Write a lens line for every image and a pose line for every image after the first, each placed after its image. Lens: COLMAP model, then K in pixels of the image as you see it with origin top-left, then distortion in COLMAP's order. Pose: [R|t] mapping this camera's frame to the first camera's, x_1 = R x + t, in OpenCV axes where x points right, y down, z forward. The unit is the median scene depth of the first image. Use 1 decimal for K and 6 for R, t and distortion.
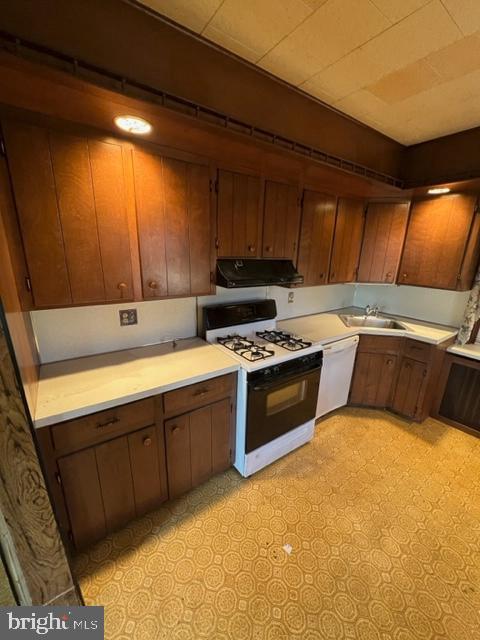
lens RADIAL K [[253.9, 0, 237.3], [0, 253.9, 321.8], [0, 0, 1]] dist [-0.000823, 0.000219]
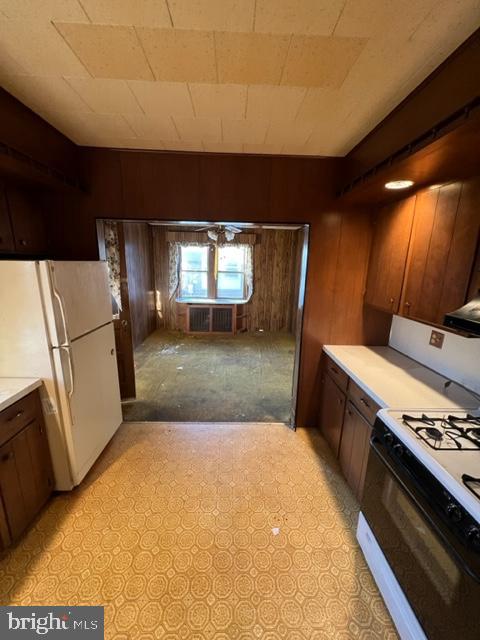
lens RADIAL K [[253.9, 0, 238.3], [0, 253.9, 321.5], [0, 0, 1]] dist [-0.000823, 0.000219]
pose [[-0.556375, 0.148574, -0.817541, 0.648675], [-0.255091, 0.905834, 0.338221, -0.171799], [0.790807, 0.396725, -0.466083, 0.620761]]
